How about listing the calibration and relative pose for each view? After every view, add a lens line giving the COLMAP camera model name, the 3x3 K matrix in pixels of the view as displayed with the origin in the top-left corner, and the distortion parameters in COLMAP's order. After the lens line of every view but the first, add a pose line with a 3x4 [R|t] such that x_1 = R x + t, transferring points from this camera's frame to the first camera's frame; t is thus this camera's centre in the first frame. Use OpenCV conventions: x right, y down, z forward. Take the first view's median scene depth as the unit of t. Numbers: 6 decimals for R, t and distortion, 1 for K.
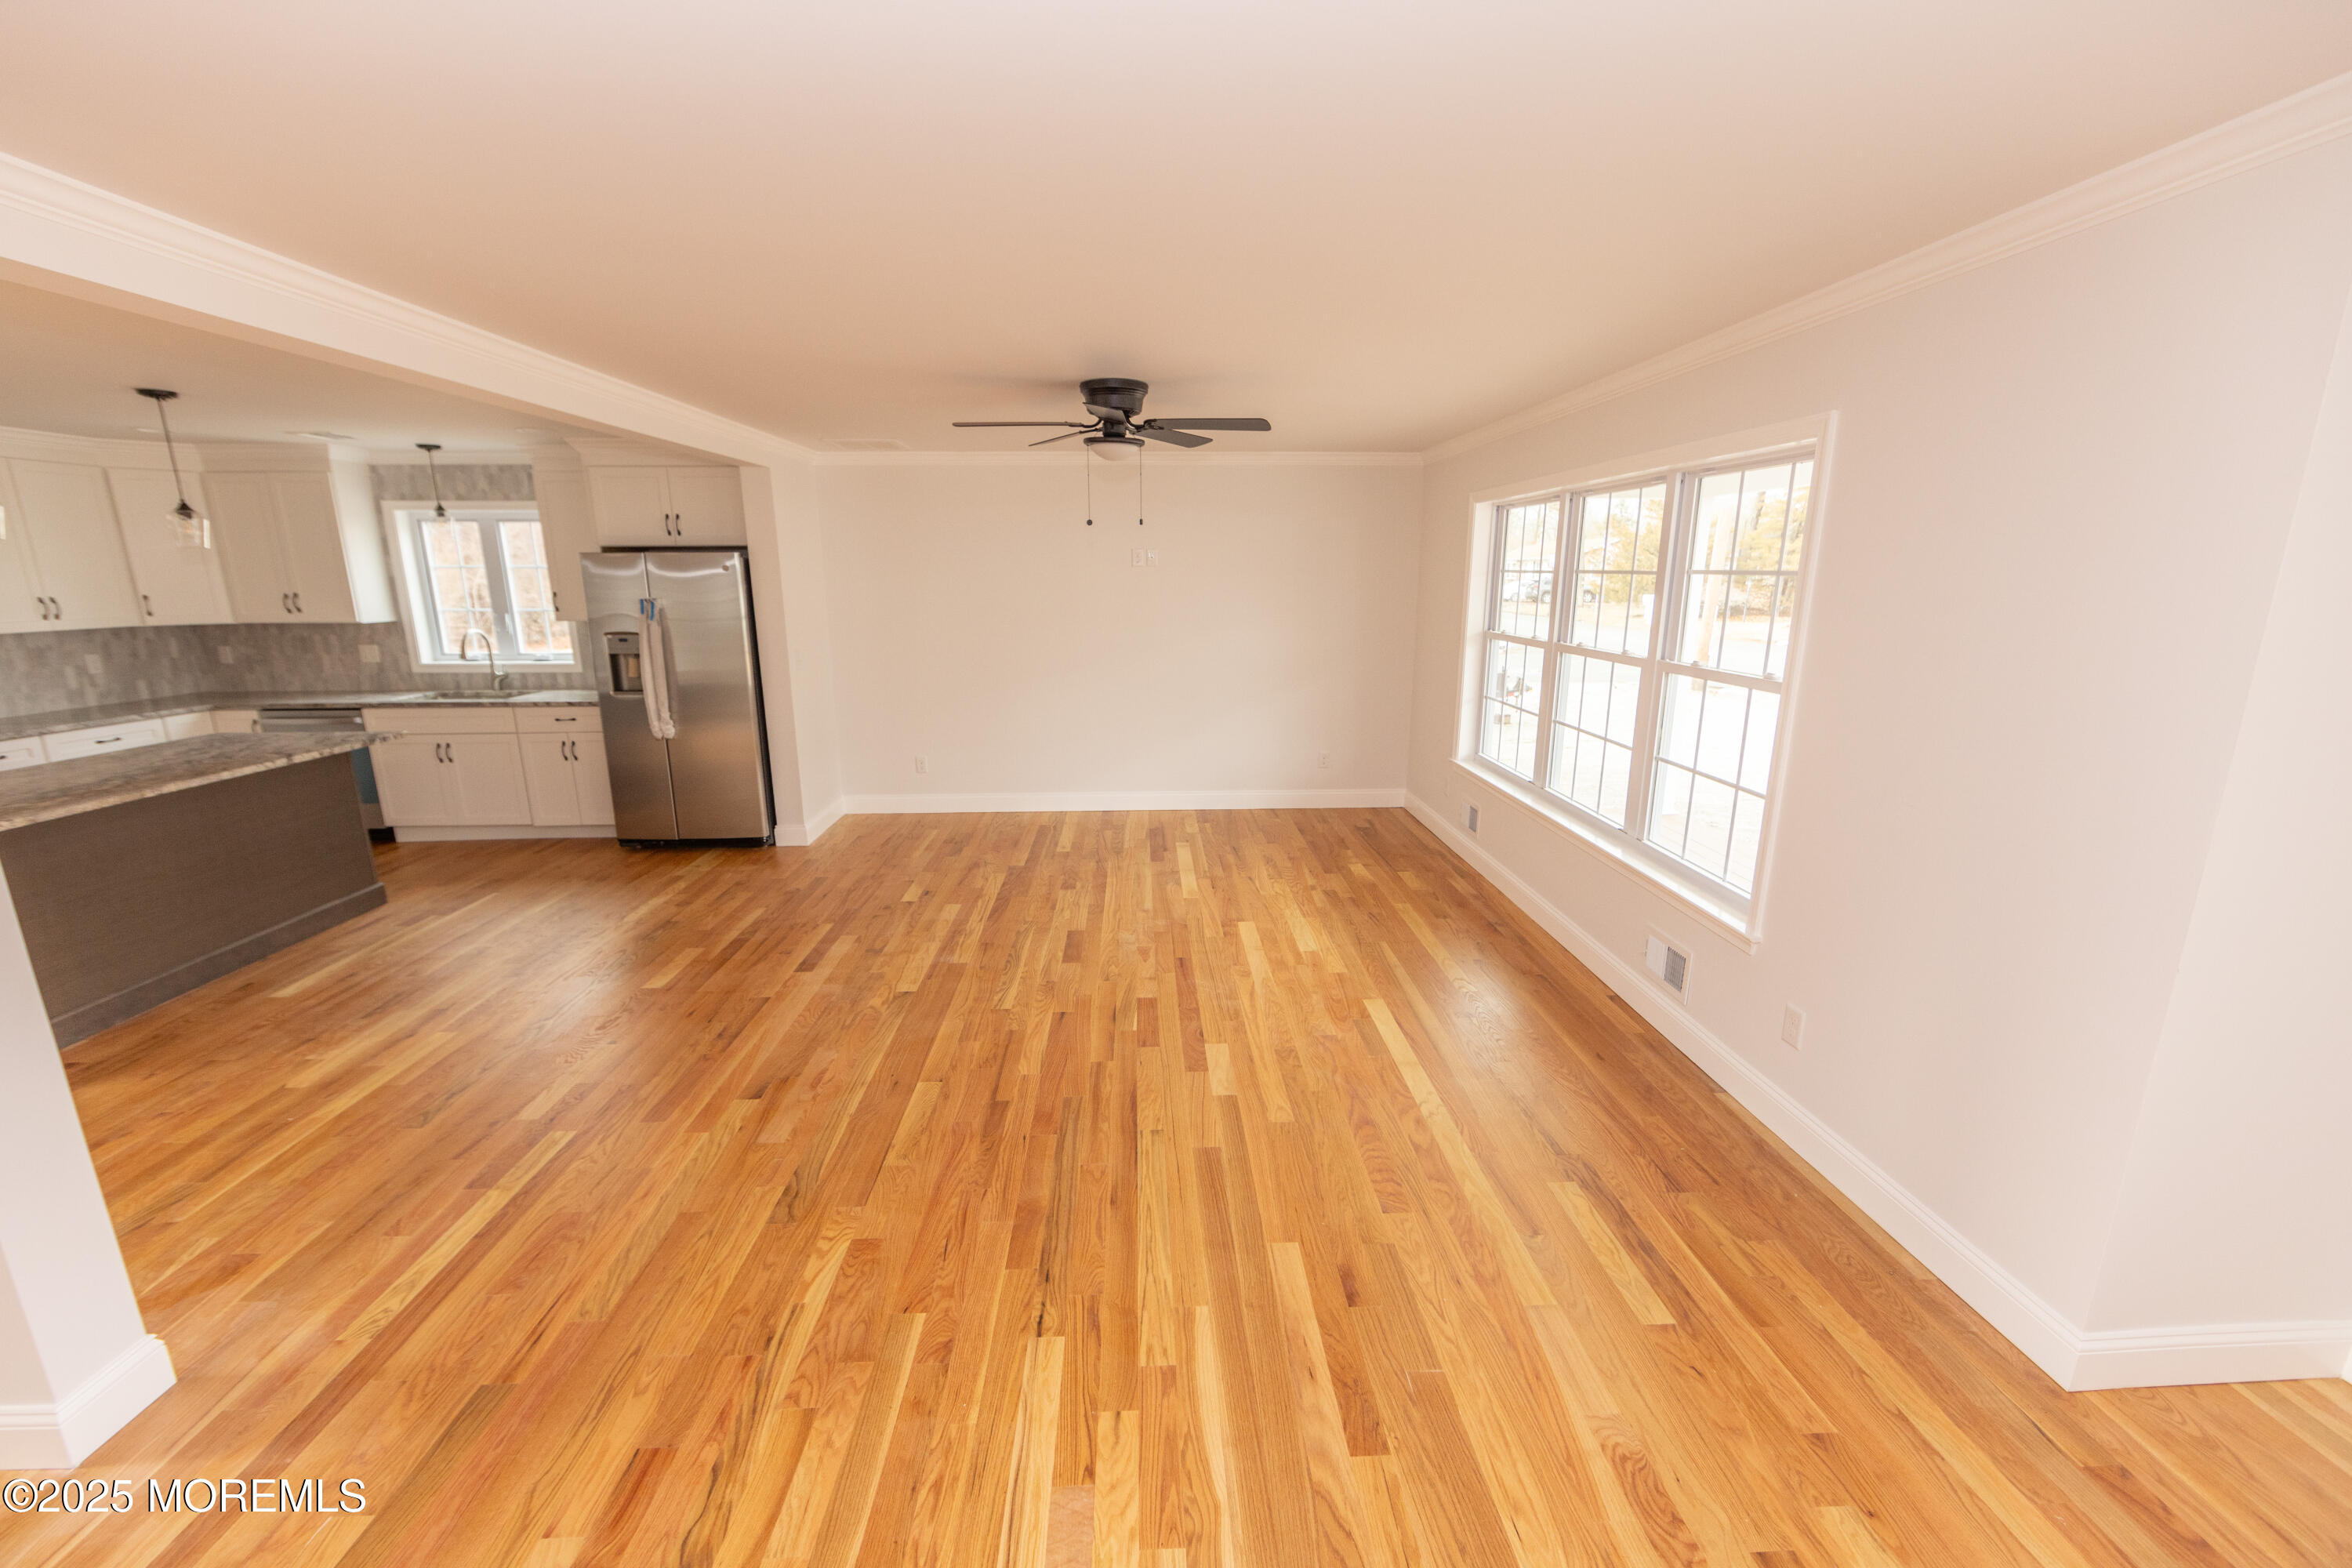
lens RADIAL K [[919.5, 0, 1165.3], [0, 919.5, 781.9], [0, 0, 1]] dist [-0.002460, 0.000606]
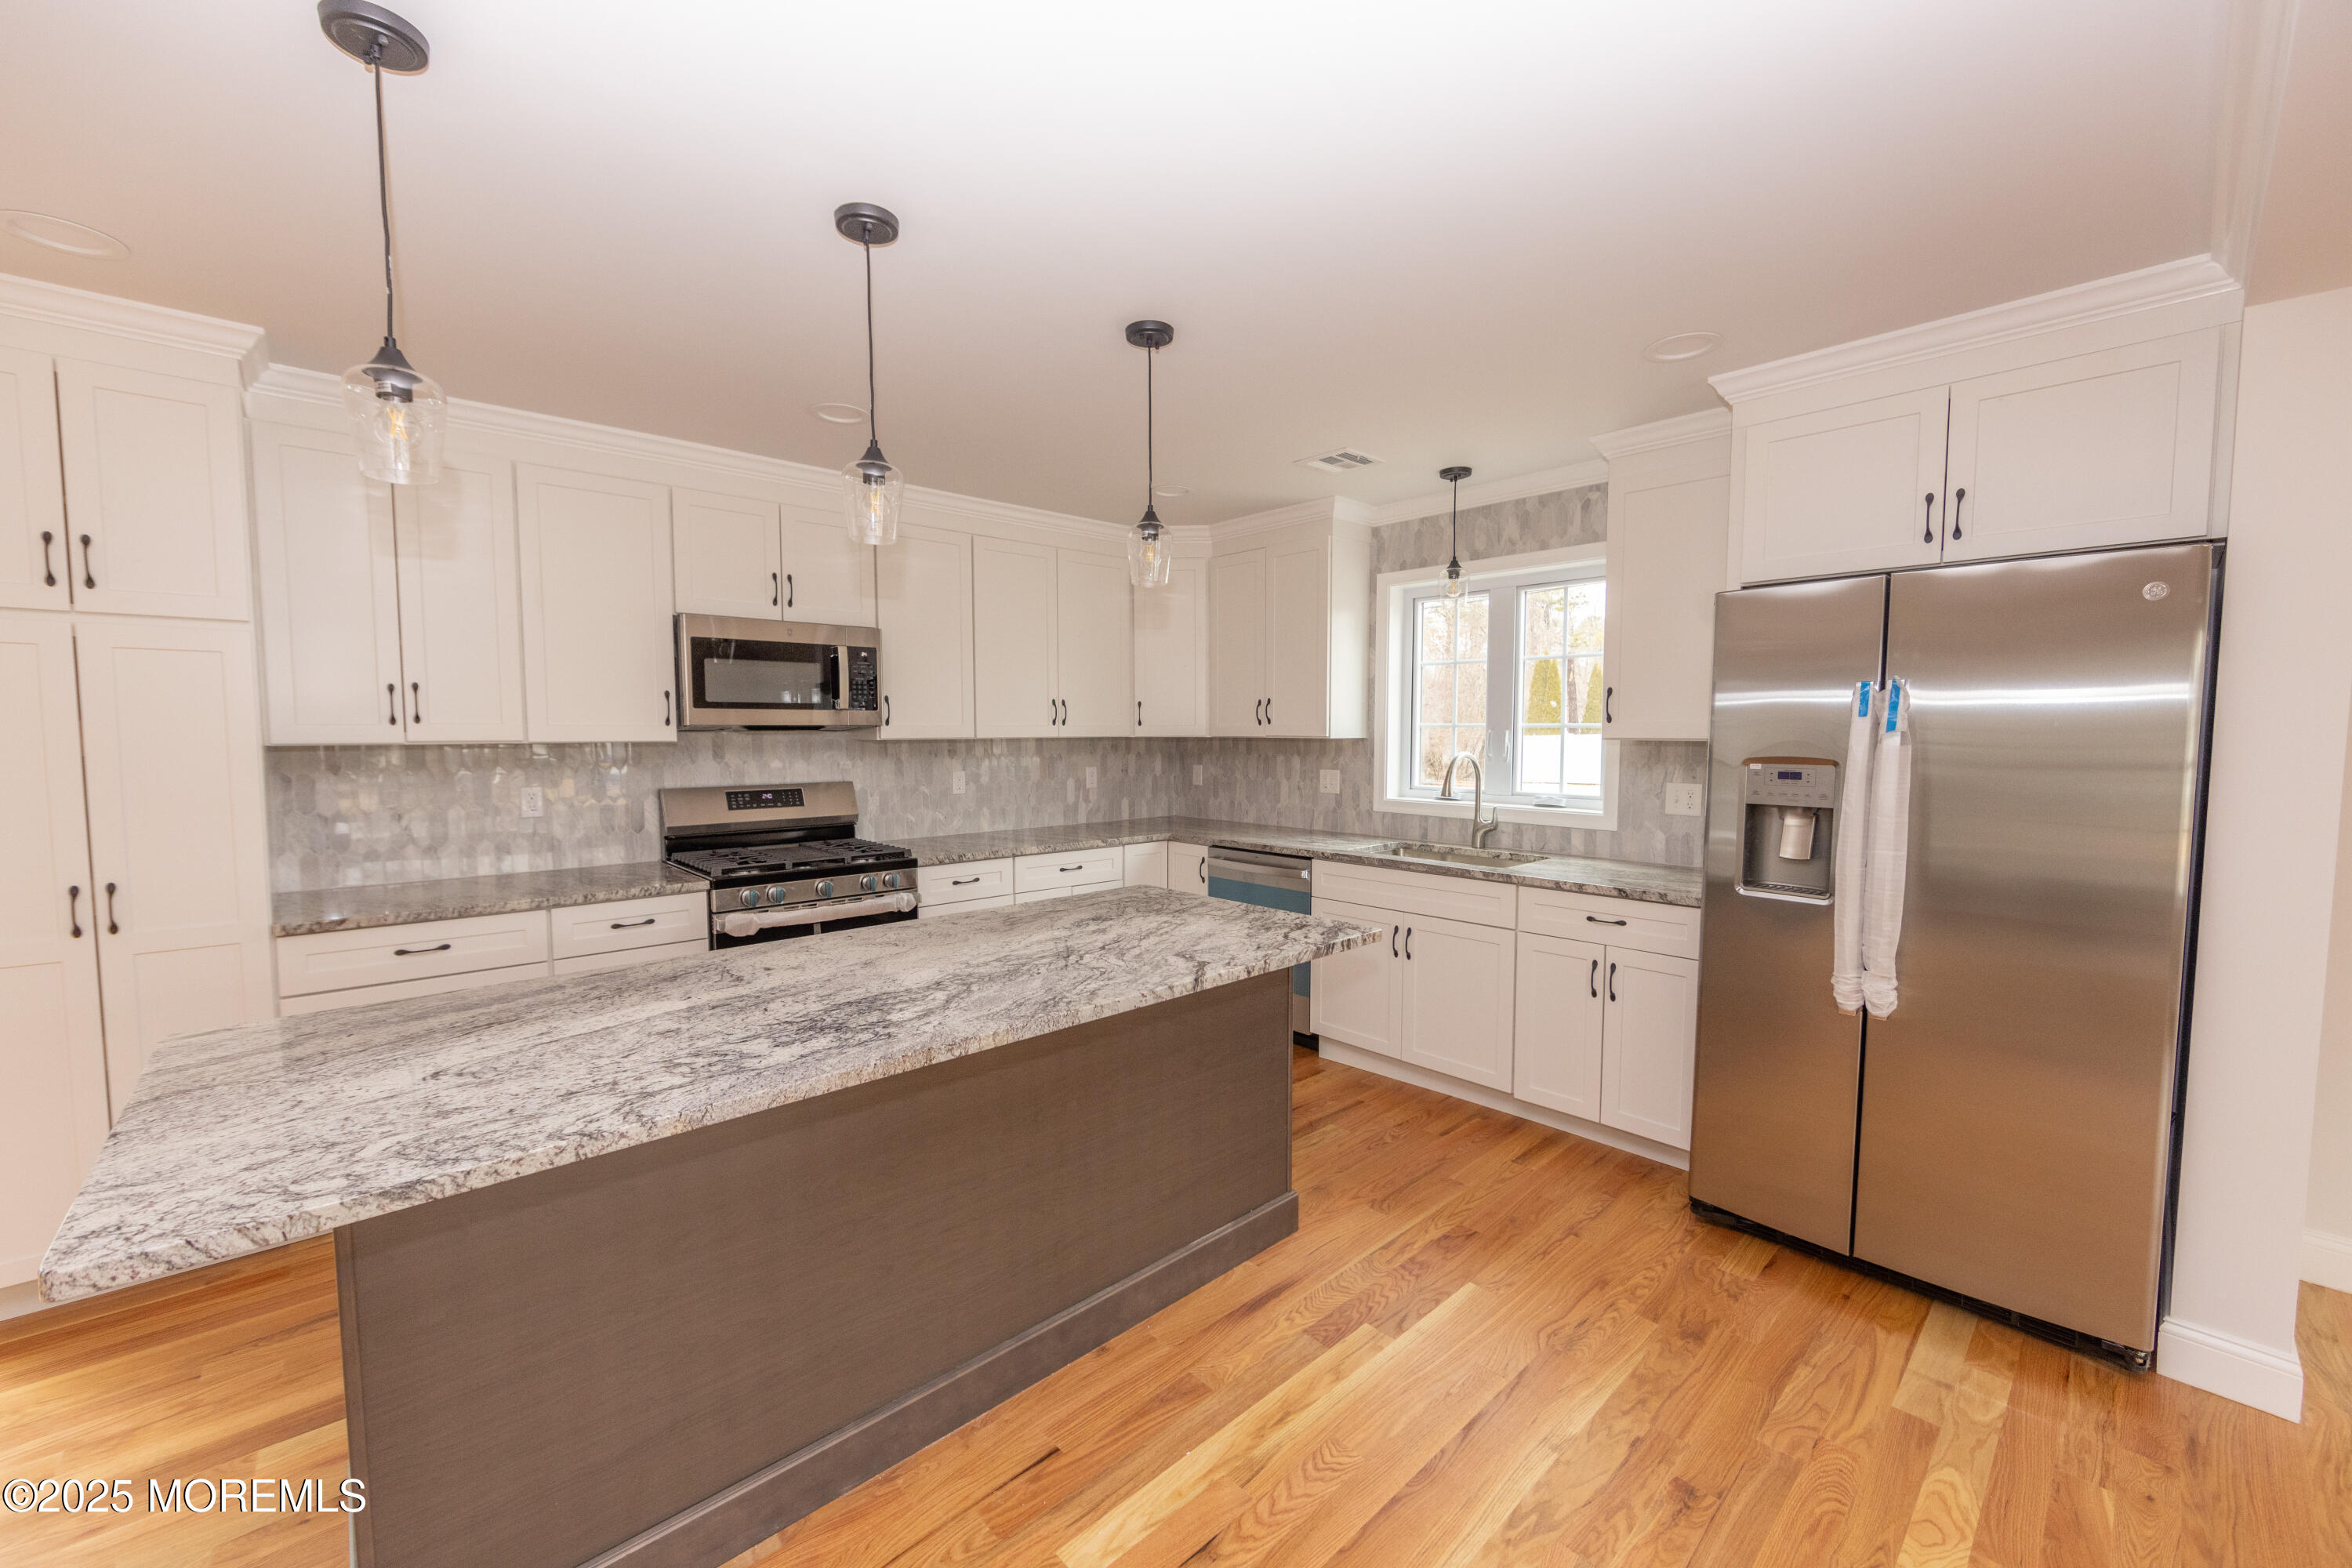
lens RADIAL K [[919.5, 0, 1167.6], [0, 919.5, 797.0], [0, 0, 1]] dist [-0.002460, 0.000606]
pose [[0.649076, 0.057949, -0.758513, -0.414507], [-0.170876, 0.982721, -0.071145, -0.055843], [0.741284, 0.175790, 0.647762, 0.452876]]
